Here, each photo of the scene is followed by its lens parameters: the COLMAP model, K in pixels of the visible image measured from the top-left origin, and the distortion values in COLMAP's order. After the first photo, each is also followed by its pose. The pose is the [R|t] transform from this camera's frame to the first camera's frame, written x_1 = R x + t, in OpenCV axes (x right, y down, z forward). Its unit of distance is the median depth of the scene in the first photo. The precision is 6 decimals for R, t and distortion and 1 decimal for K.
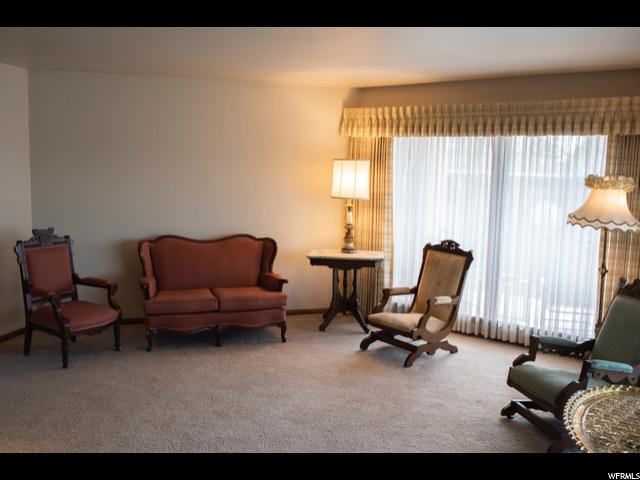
lens RADIAL K [[617.8, 0, 320.0], [0, 617.8, 240.0], [0, 0, 1]] dist [-0.047205, 0.015858]
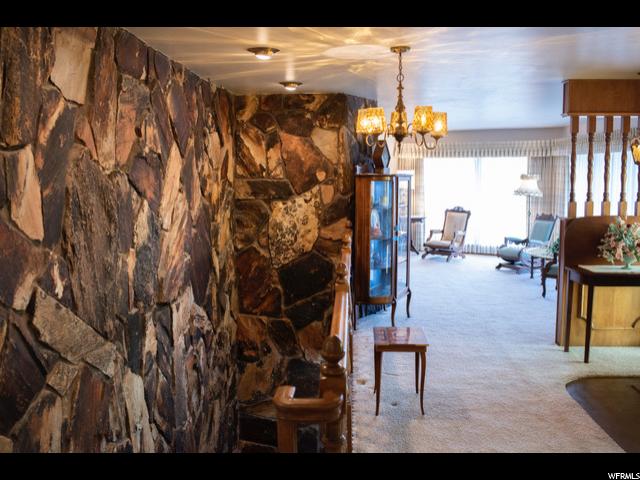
lens RADIAL K [[617.8, 0, 320.0], [0, 617.8, 240.0], [0, 0, 1]] dist [-0.047205, 0.015858]
pose [[0.989239, -0.043337, 0.139743, -0.588643], [0.044511, 0.998995, -0.005282, 0.110205], [-0.139374, 0.011445, 0.990174, -1.085026]]
